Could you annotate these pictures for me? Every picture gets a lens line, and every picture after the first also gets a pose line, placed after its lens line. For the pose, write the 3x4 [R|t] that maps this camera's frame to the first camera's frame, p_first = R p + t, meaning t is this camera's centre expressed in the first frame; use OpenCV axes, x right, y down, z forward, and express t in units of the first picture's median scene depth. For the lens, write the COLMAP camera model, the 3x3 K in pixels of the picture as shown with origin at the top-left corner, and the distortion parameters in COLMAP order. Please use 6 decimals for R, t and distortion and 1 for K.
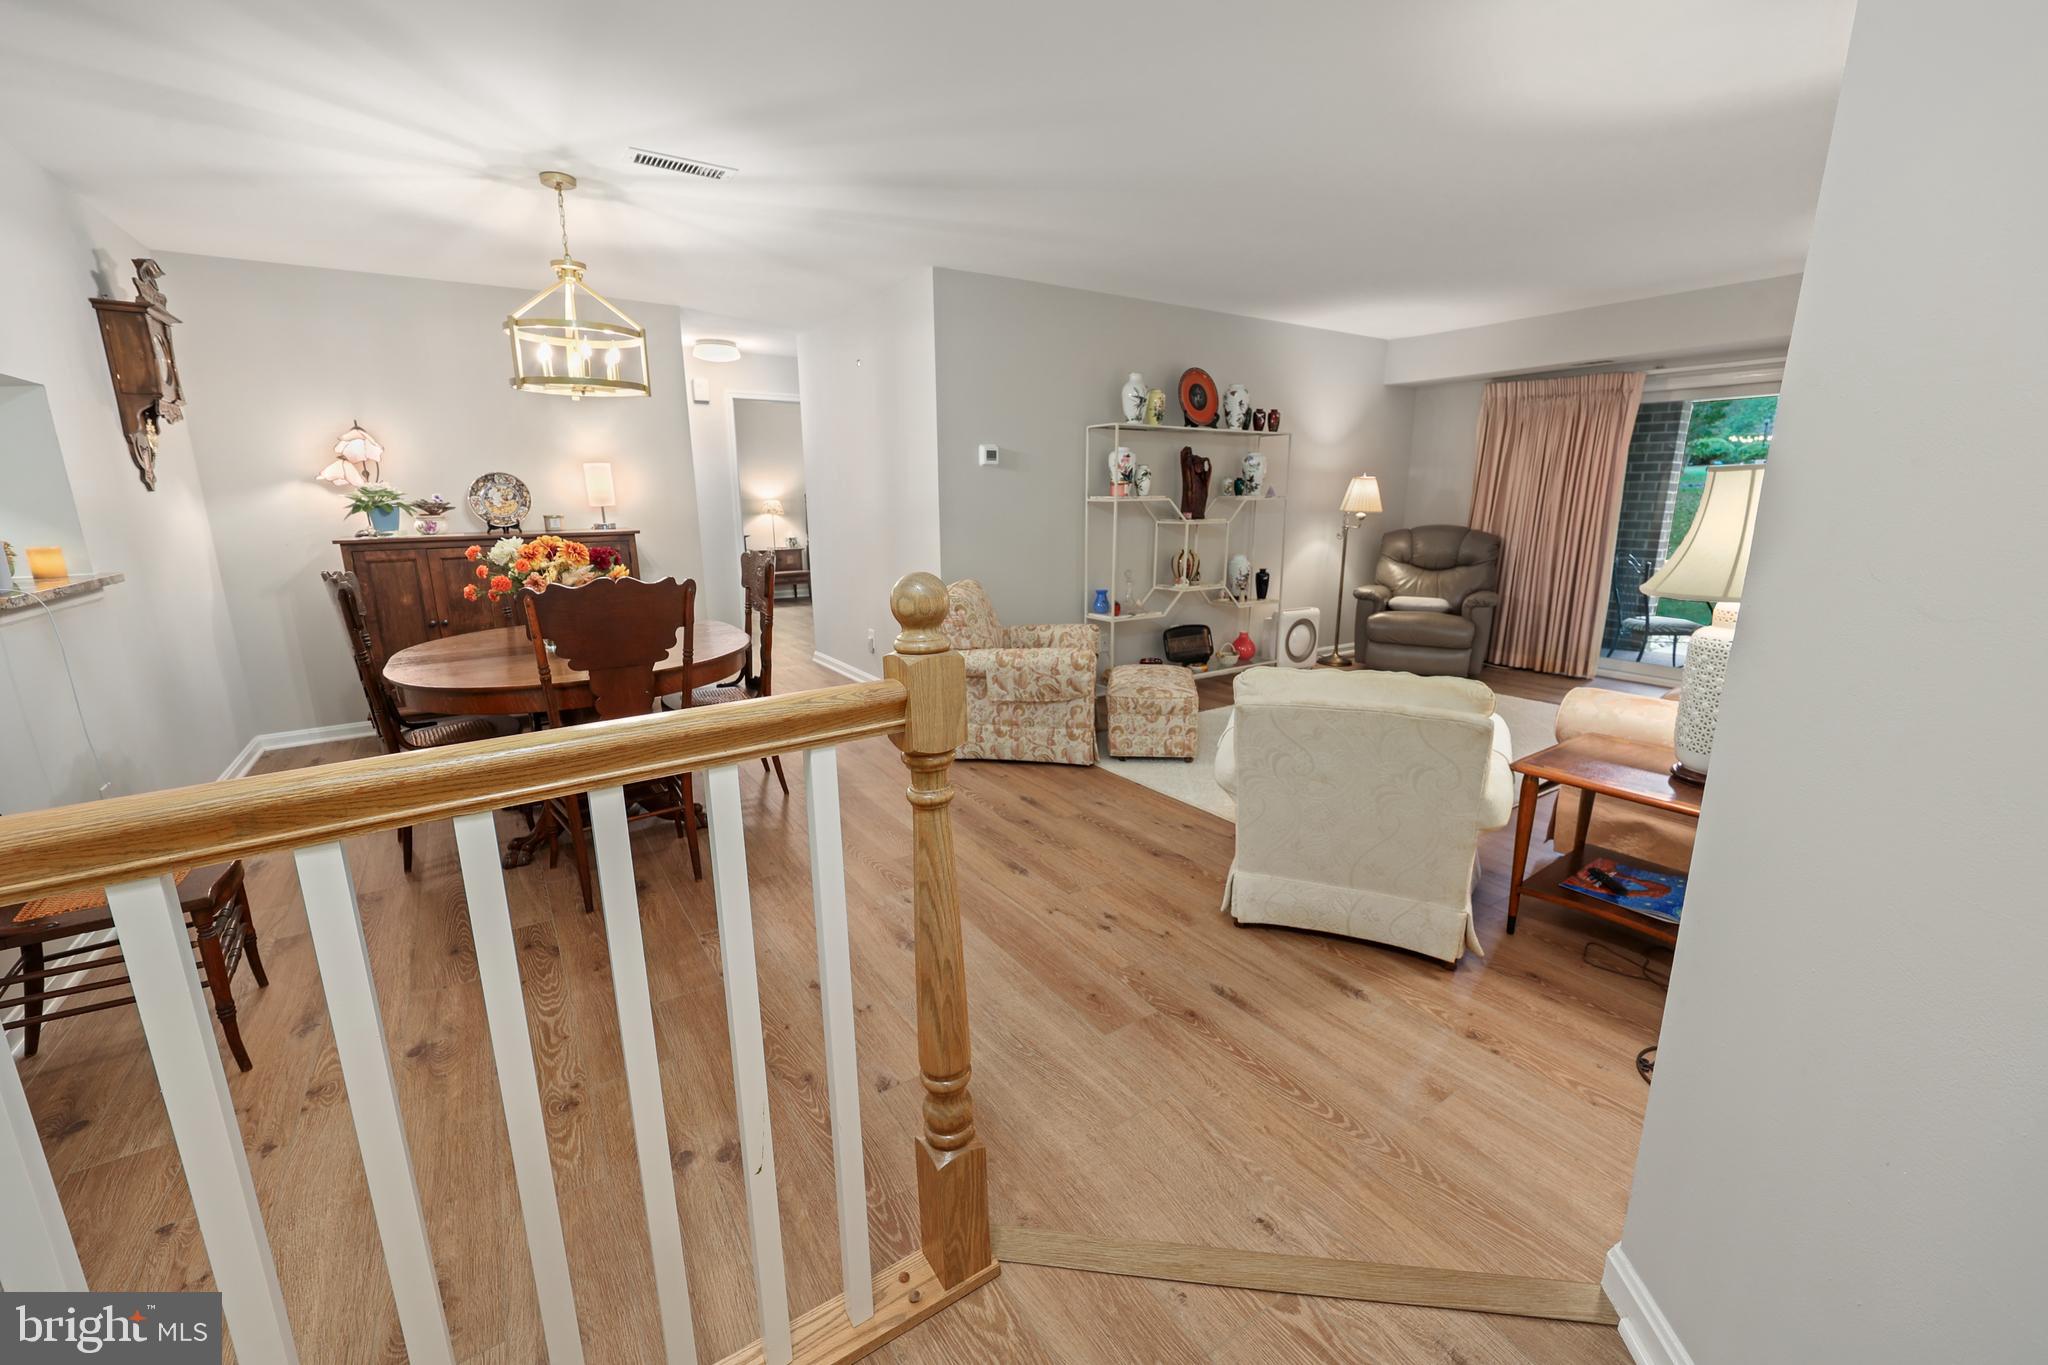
lens RADIAL K [[829.1, 0, 1024.0], [0, 829.1, 682.5], [0, 0, 1]] dist [-0.009676, -0.000244]
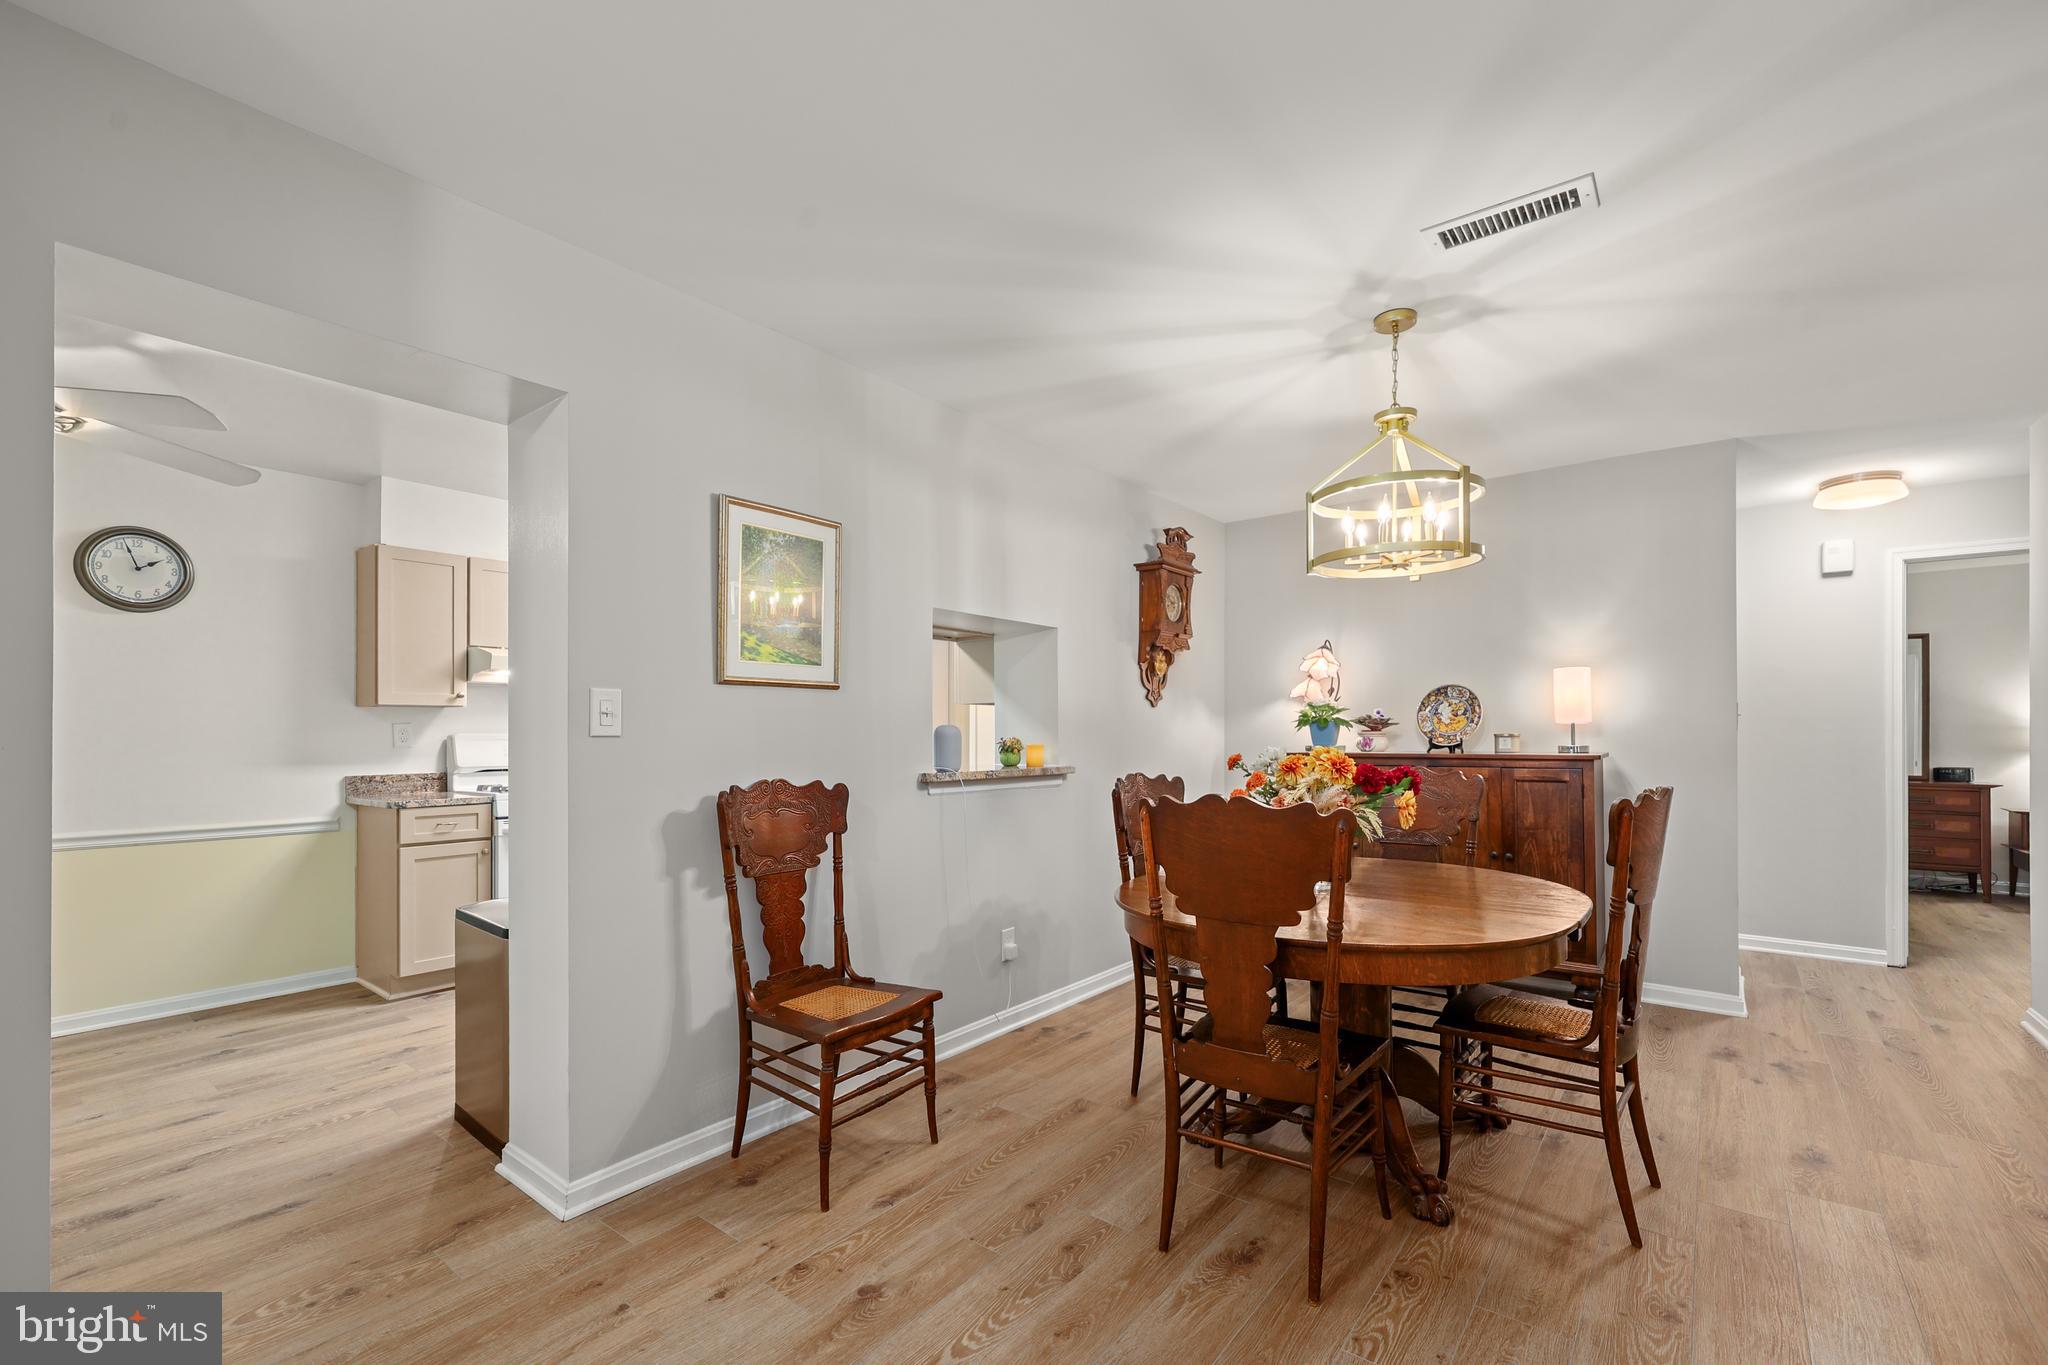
lens RADIAL K [[863.0, 0, 1016.8], [0, 863.0, 725.7], [0, 0, 1]] dist [0.000335, 0.000379]
pose [[0.311702, -0.006358, -0.950159, 0.097342], [-0.210553, 0.974655, -0.075594, -0.054705], [0.926558, 0.223622, 0.302464, 0.359711]]
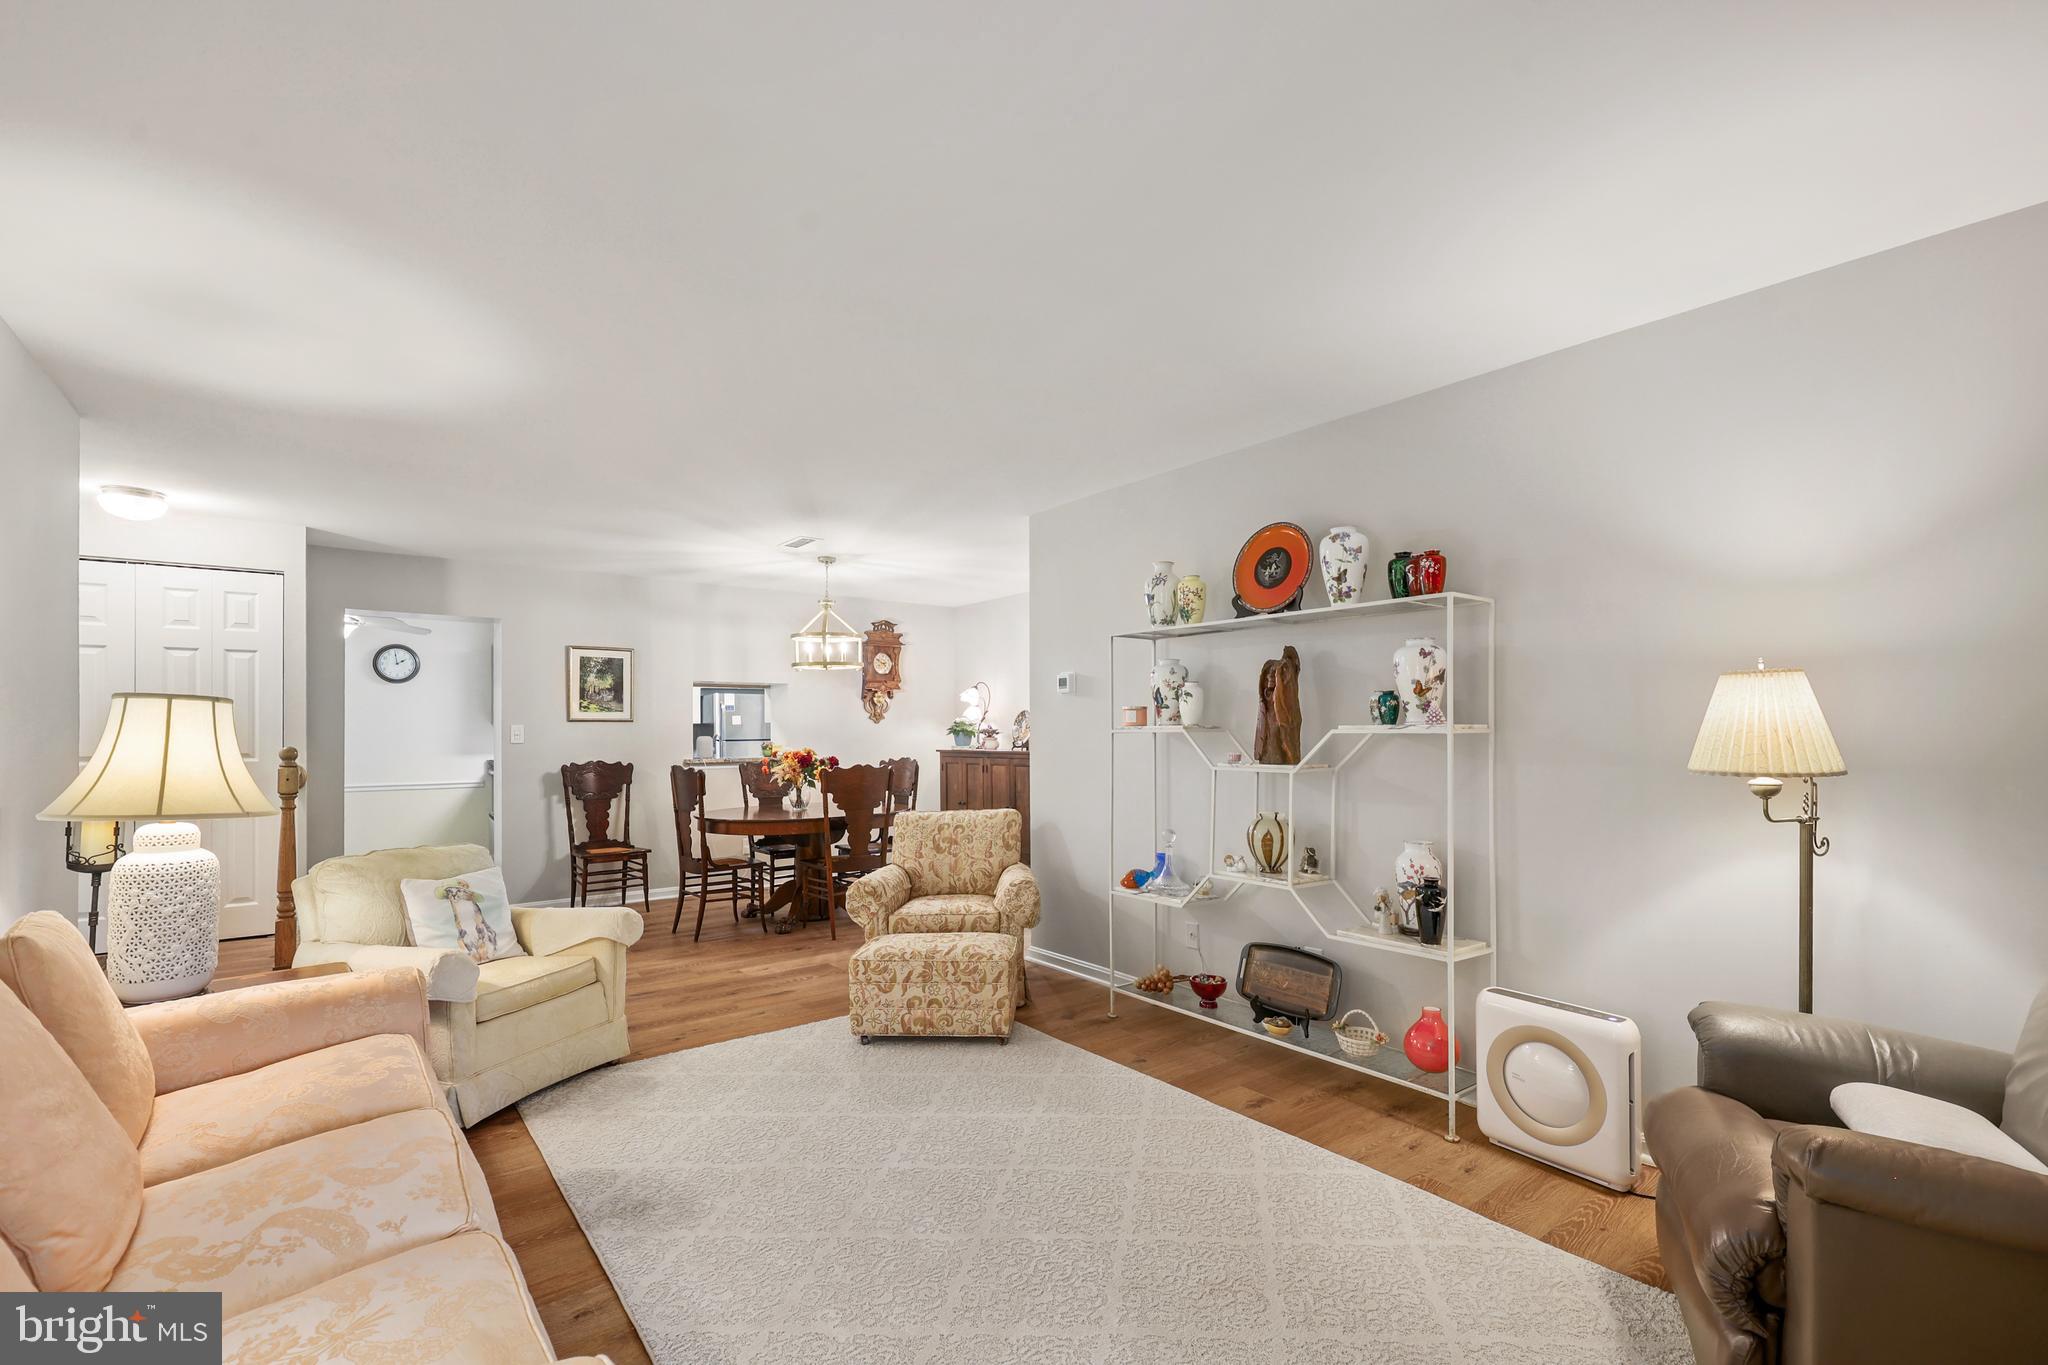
lens RADIAL K [[863.0, 0, 1016.8], [0, 863.0, 725.7], [0, 0, 1]] dist [0.000335, 0.000379]
pose [[0.082689, -0.001039, -0.996575, 1.067910], [-0.217169, 0.975948, -0.019036, -0.228252], [0.972625, 0.218000, 0.080475, 1.016126]]
